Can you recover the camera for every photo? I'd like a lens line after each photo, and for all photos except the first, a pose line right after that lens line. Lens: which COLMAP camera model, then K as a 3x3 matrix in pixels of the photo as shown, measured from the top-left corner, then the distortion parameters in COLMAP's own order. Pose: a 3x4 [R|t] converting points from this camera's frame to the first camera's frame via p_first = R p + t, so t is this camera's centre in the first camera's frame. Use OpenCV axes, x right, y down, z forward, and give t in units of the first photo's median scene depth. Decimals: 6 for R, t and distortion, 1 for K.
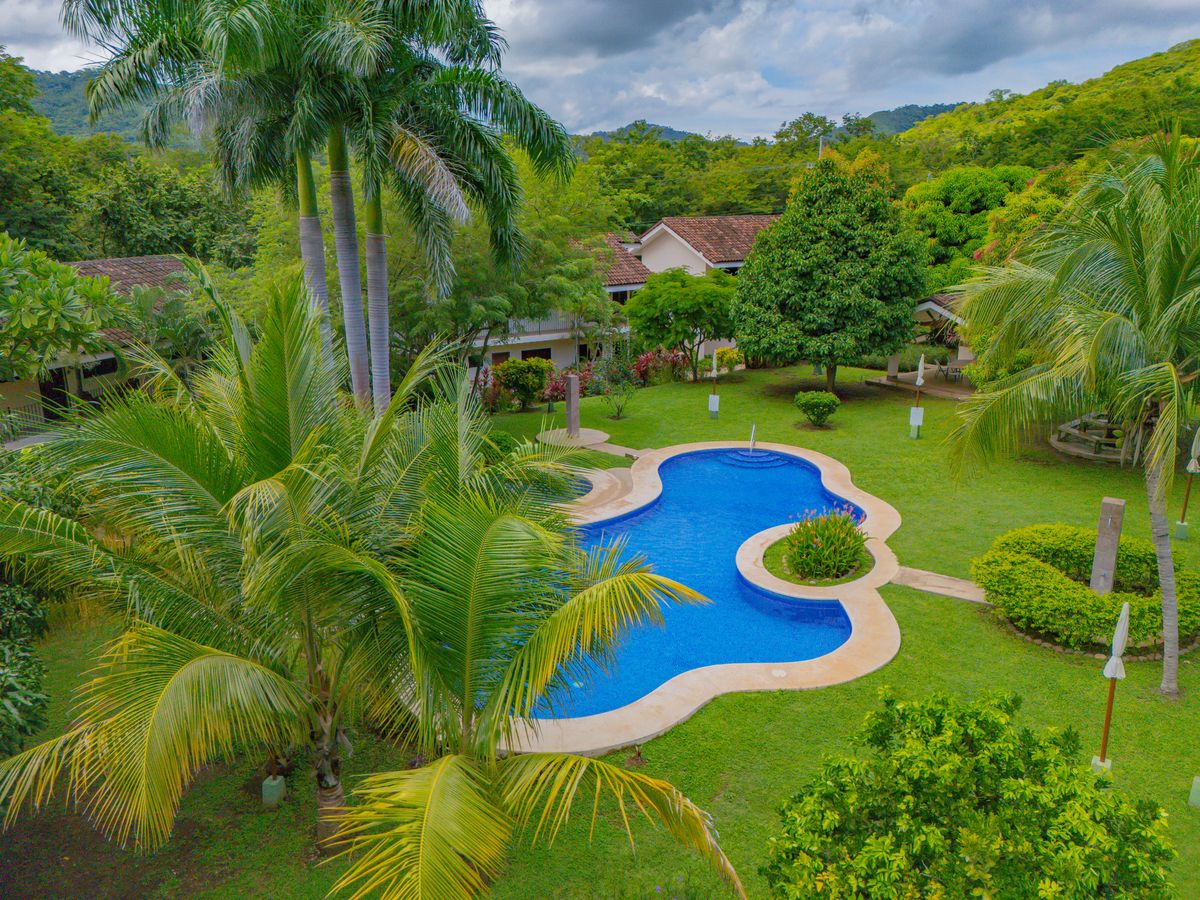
lens RADIAL K [[848.3, 0, 600.0], [0, 848.3, 450.0], [0, 0, 1]] dist [-0.002203, -0.001408]
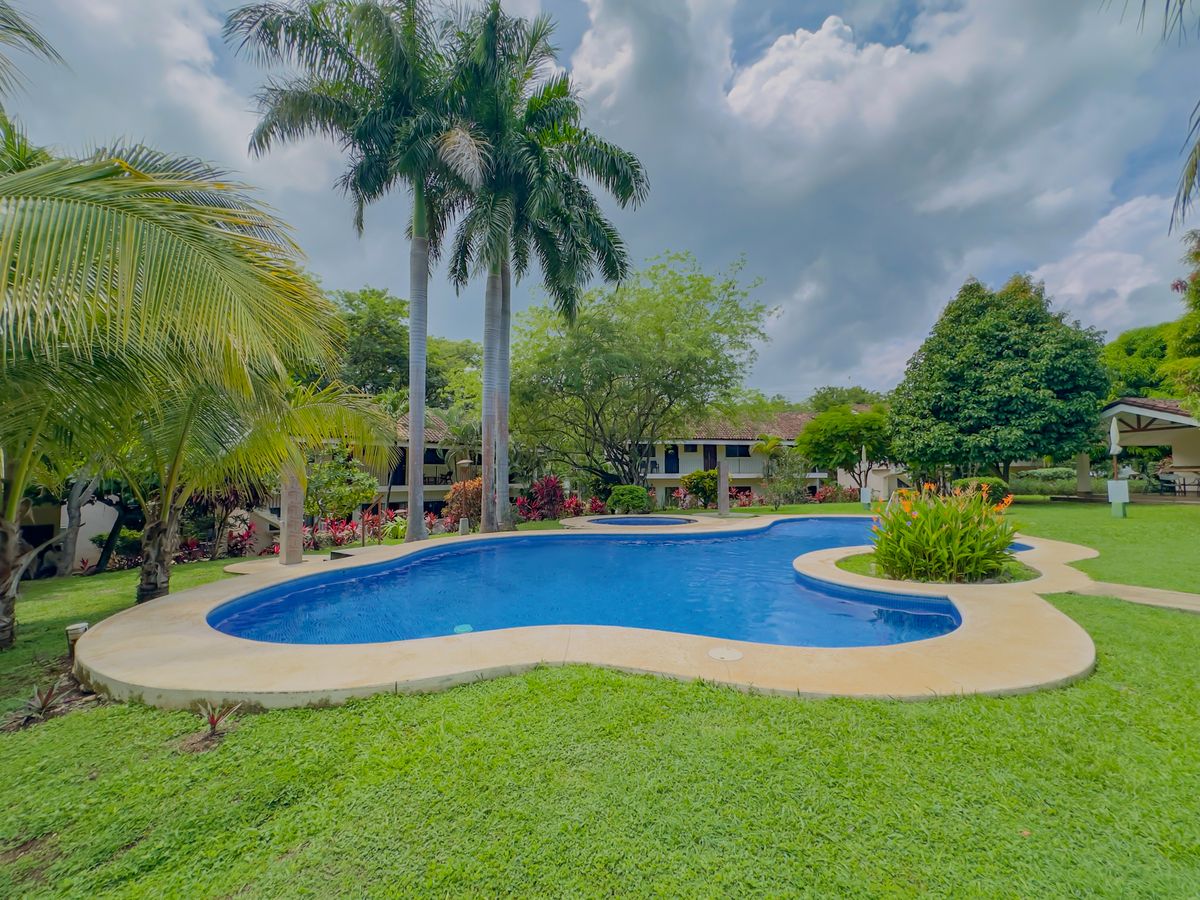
lens RADIAL K [[497.3, 0, 613.2], [0, 497.3, 449.0], [0, 0, 1]] dist [0.000274, 0.000175]
pose [[0.903754, -0.027356, -0.427177, 0.117766], [-0.107756, 0.951278, -0.288892, 0.105430], [0.414267, 0.307118, 0.856774, 0.317344]]
